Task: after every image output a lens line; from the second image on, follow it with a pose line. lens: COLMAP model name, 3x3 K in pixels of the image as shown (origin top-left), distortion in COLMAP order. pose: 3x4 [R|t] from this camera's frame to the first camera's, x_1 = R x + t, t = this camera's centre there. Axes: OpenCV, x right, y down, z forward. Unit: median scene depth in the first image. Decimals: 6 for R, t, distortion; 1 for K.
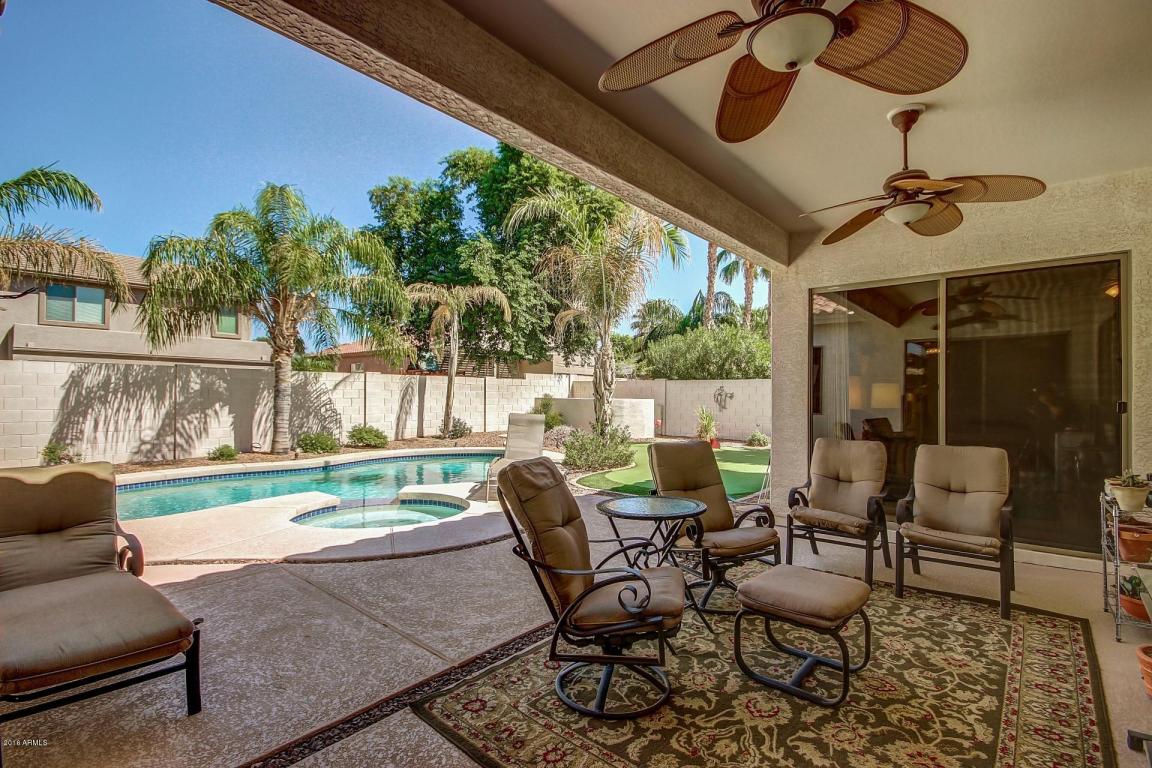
lens RADIAL K [[530.0, 0, 576.0], [0, 530.0, 385.8], [0, 0, 1]] dist [0.002498, -0.006256]
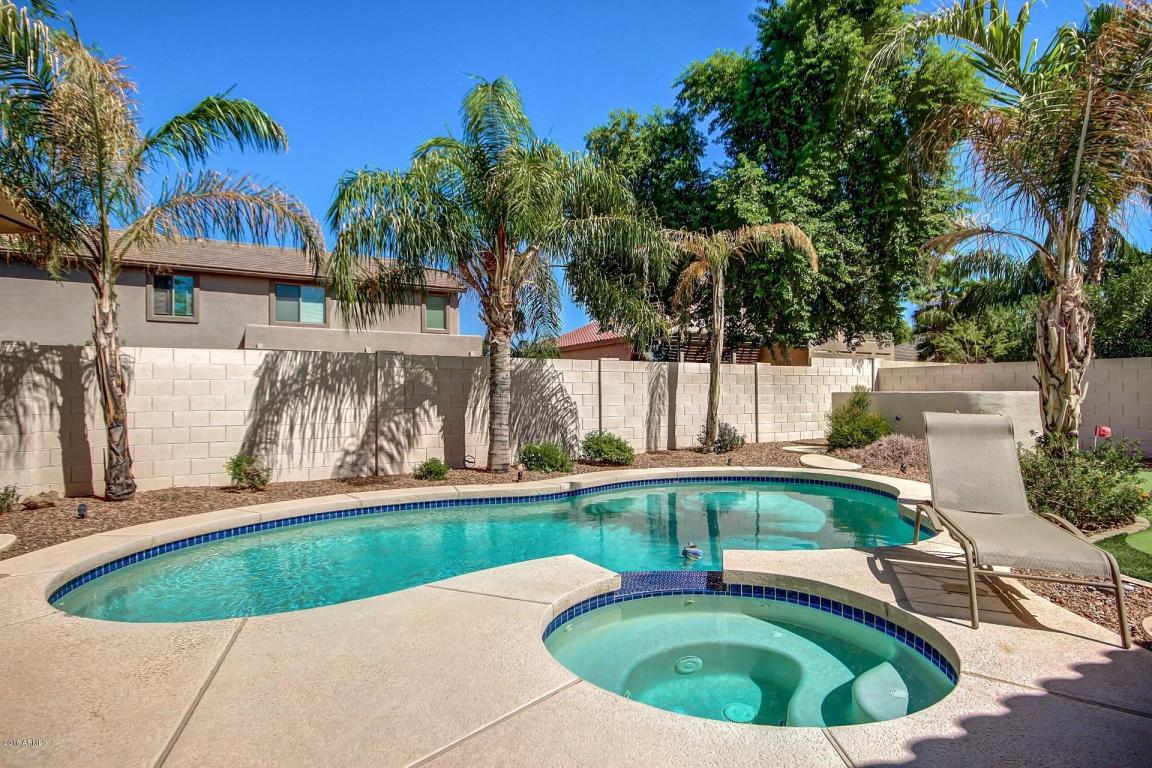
lens RADIAL K [[597.5, 0, 576.0], [0, 597.5, 384.0], [0, 0, 1]] dist [0.013212, 0.000345]
pose [[0.936711, -0.019547, -0.349558, -0.150055], [0.017706, 0.999807, -0.008460, 0.015869], [0.349656, 0.001736, 0.936876, 0.238422]]
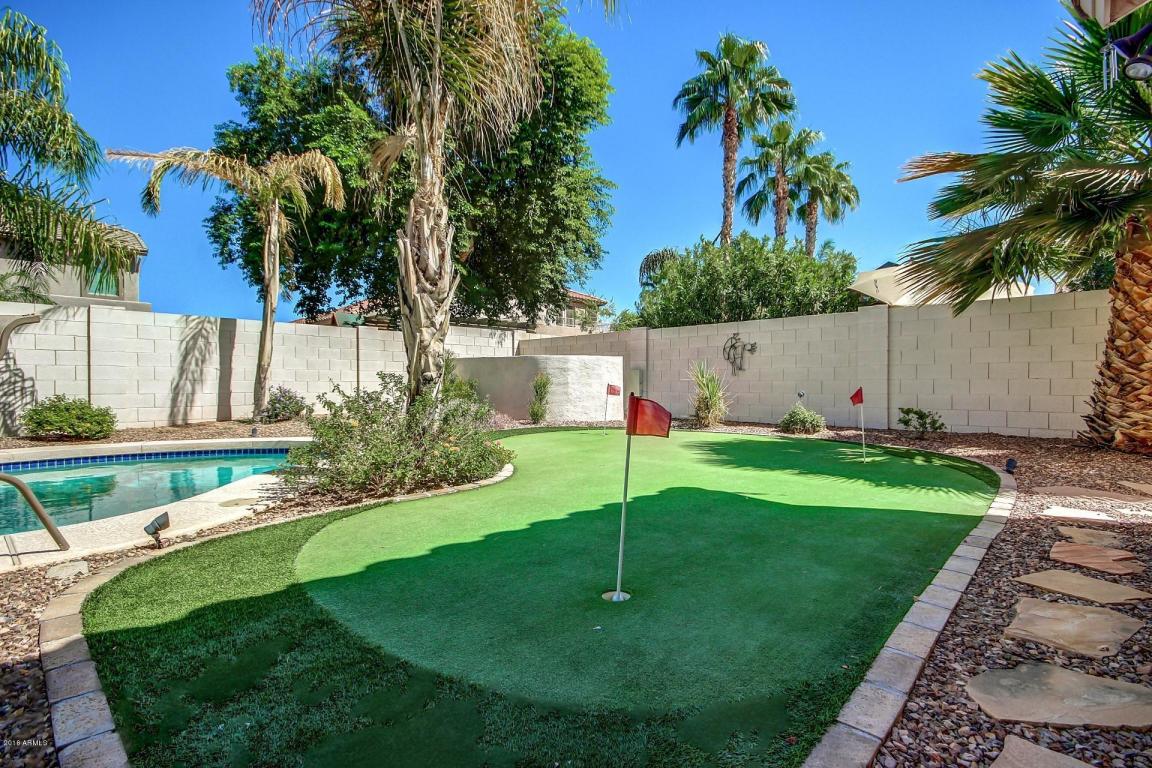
lens RADIAL K [[537.3, 0, 577.0], [0, 537.3, 387.0], [0, 0, 1]] dist [-0.001182, -0.000523]
pose [[0.998904, -0.009532, -0.045817, 0.152585], [0.010454, 0.999747, 0.019910, 0.058028], [0.045615, -0.020367, 0.998751, 0.481164]]
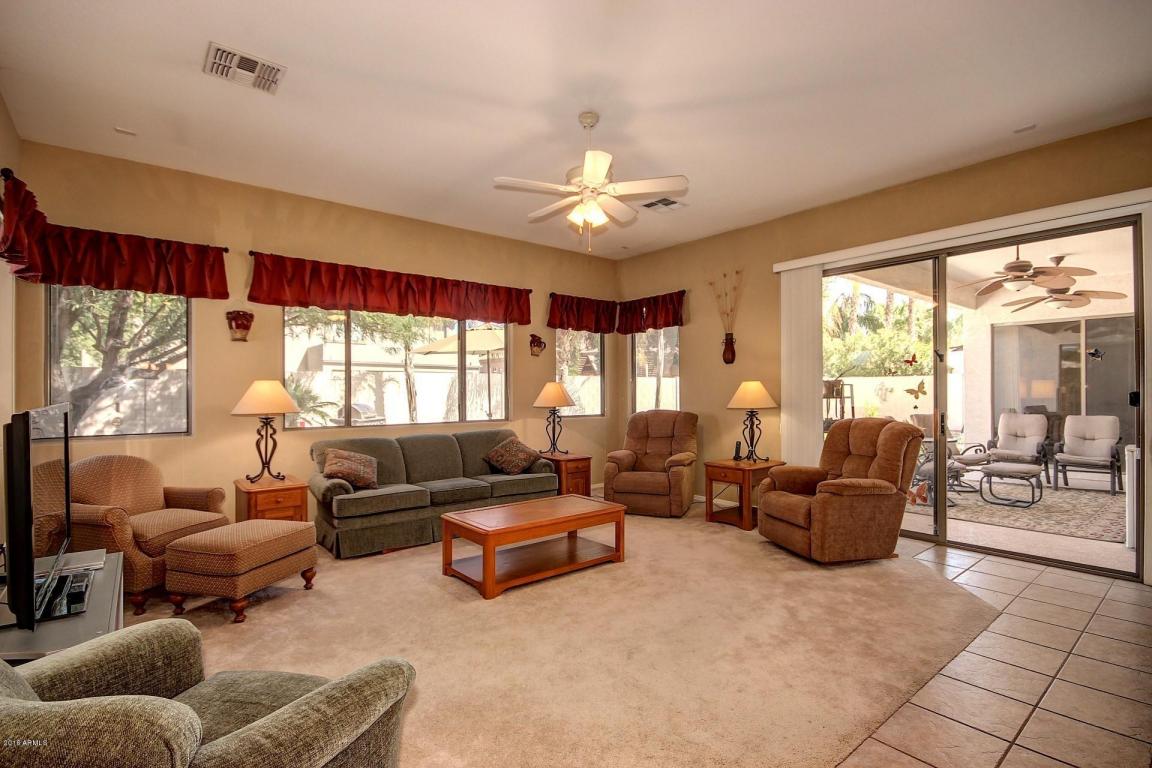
lens RADIAL K [[537.3, 0, 577.0], [0, 537.3, 387.0], [0, 0, 1]] dist [-0.001182, -0.000523]
pose [[0.984022, -0.012184, -0.177631, -0.219183], [0.013647, 0.999882, 0.007016, -0.007375], [0.177525, -0.009328, 0.984072, -0.357571]]
